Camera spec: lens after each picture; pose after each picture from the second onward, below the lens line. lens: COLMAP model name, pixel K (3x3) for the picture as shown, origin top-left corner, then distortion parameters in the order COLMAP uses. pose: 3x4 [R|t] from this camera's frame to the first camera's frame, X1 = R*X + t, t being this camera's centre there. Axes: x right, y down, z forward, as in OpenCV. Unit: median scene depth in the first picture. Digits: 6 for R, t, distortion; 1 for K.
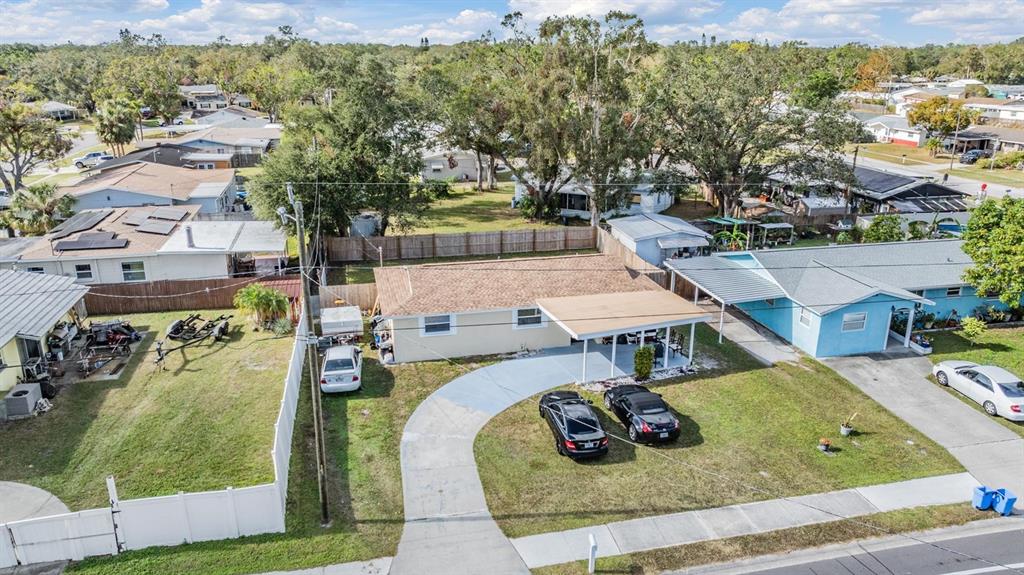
lens RADIAL K [[741.5, 0, 512.0], [0, 741.5, 287.5], [0, 0, 1]] dist [-0.024614, 0.002338]
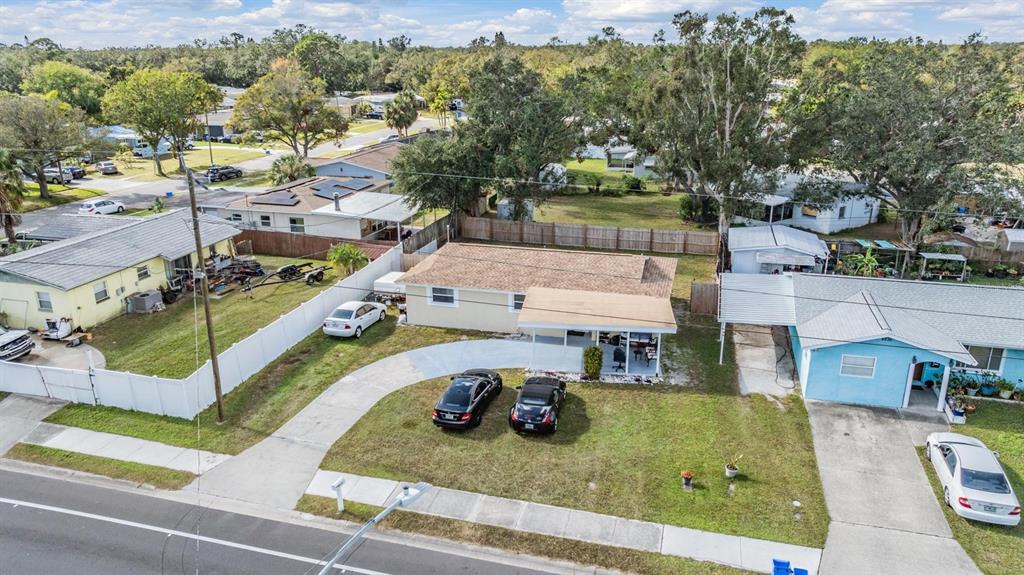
lens RADIAL K [[722.8, 0, 512.0], [0, 722.8, 287.5], [0, 0, 1]] dist [-0.032940, 0.025455]
pose [[0.878047, 0.142606, -0.456834, 0.468775], [-0.139029, 0.989412, 0.041641, -0.021895], [0.457935, 0.026951, 0.888577, 0.074622]]
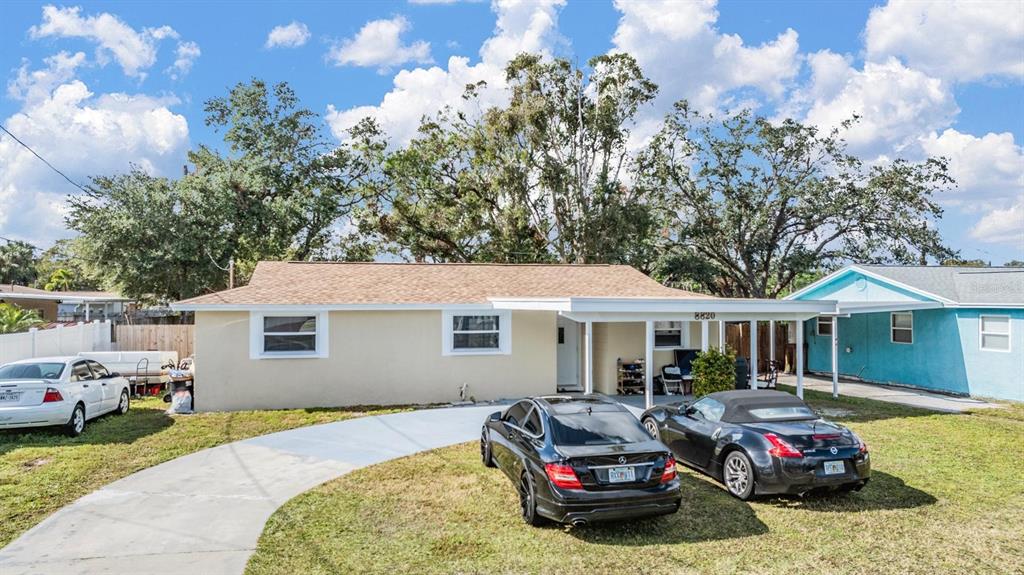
lens RADIAL K [[722.8, 0, 512.0], [0, 722.8, 287.5], [0, 0, 1]] dist [-0.032940, 0.025455]
pose [[0.999769, -0.004679, 0.020959, 0.037988], [0.011348, 0.943702, -0.330603, 0.175078], [-0.018232, 0.330765, 0.943537, 0.505914]]
